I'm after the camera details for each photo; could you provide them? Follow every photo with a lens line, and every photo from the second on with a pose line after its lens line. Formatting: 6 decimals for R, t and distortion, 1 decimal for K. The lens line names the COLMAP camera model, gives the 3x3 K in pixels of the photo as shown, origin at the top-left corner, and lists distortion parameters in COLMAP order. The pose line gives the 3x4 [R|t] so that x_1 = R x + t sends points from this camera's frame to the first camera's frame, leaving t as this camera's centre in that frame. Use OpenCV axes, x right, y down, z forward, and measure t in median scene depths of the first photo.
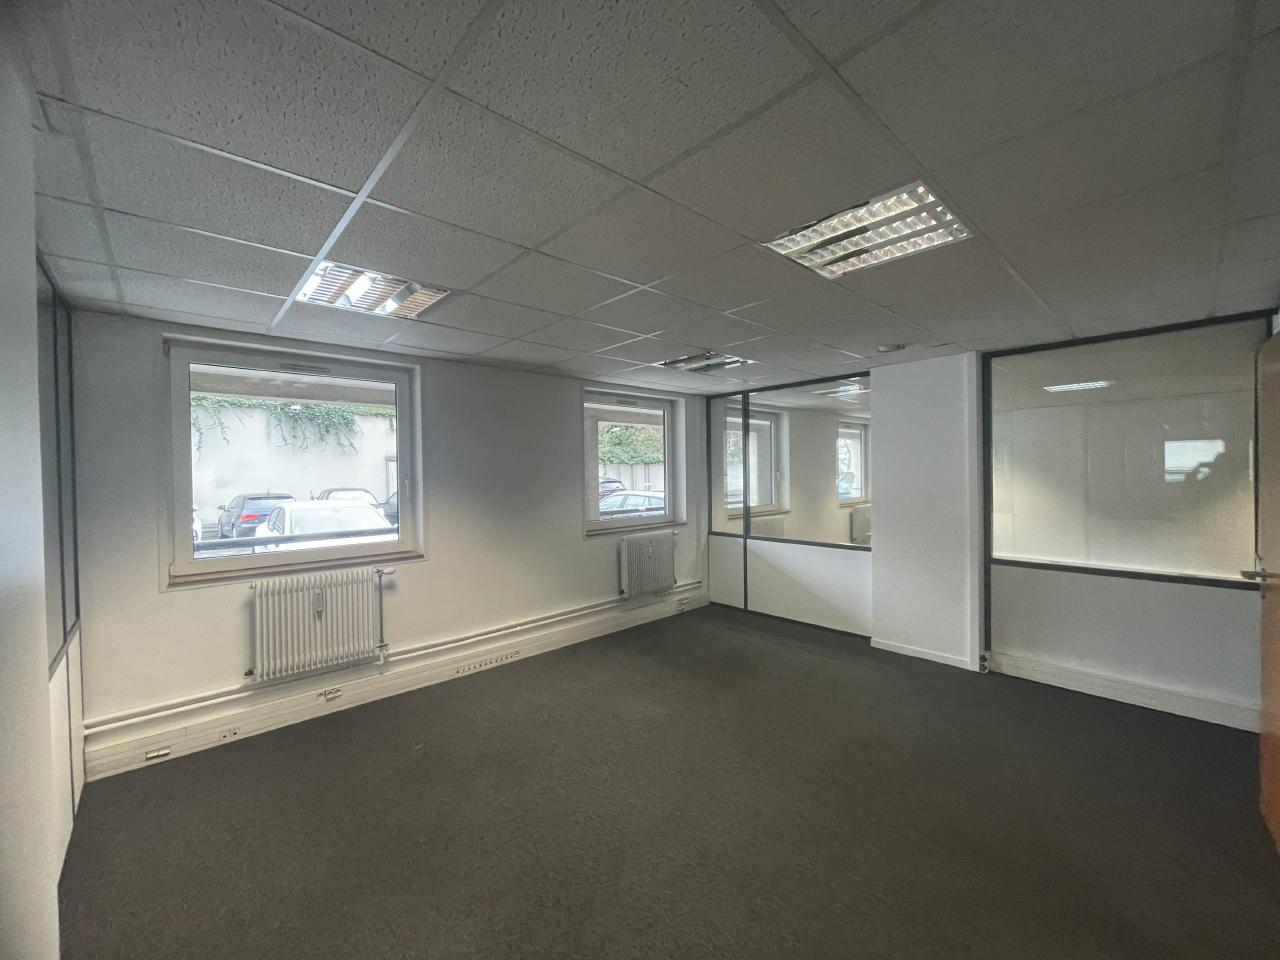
lens RADIAL K [[511.4, 0, 638.3], [0, 511.4, 476.7], [0, 0, 1]] dist [-0.028417, -0.000080]
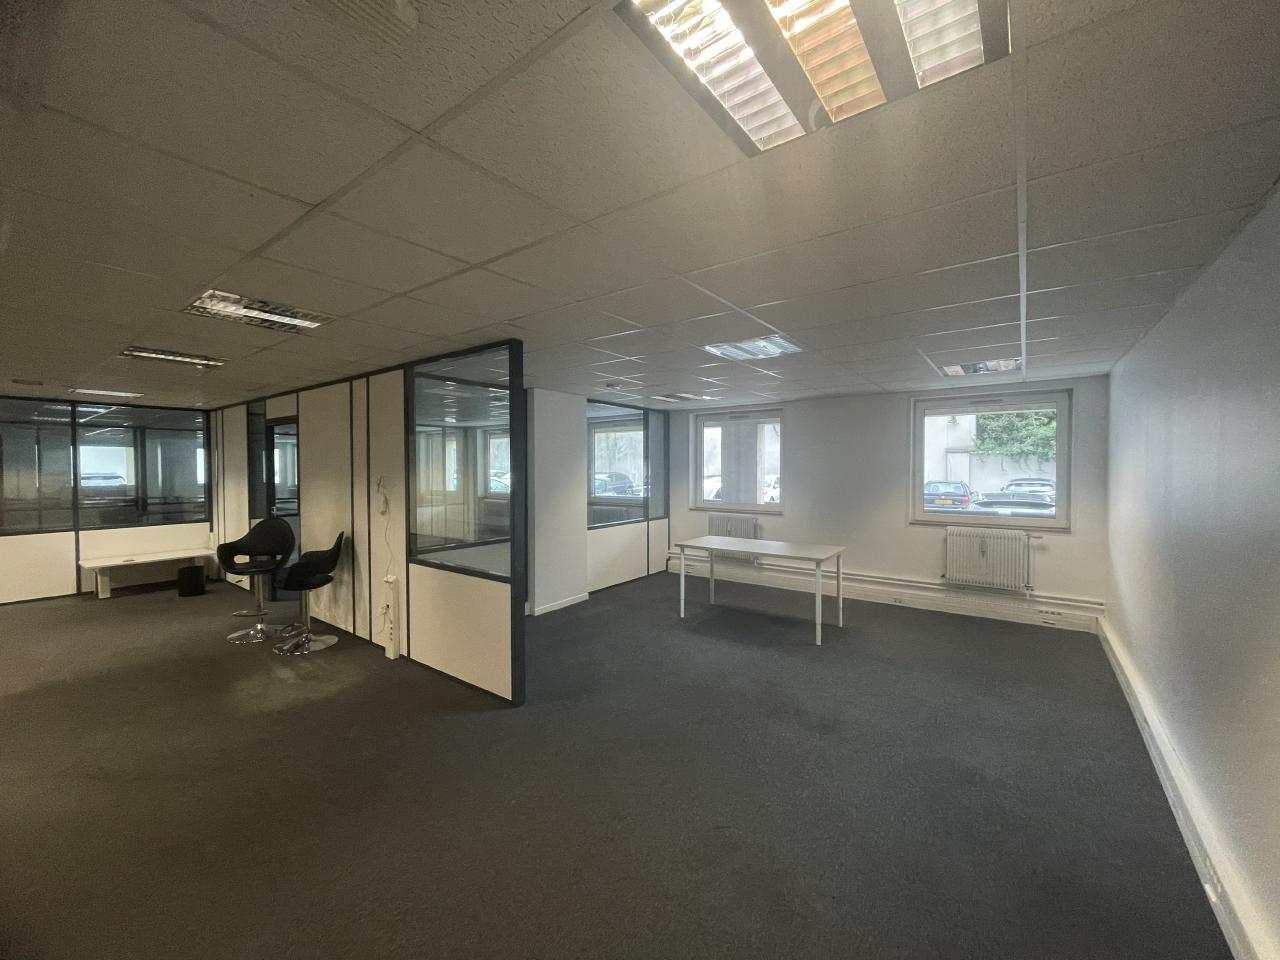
lens RADIAL K [[511.4, 0, 638.3], [0, 511.4, 476.7], [0, 0, 1]] dist [-0.028417, -0.000080]
pose [[0.176522, 0.024622, -0.983989, 0.708535], [-0.015225, 0.999636, 0.022283, 0.000100], [0.984179, 0.011048, 0.176833, -0.368569]]
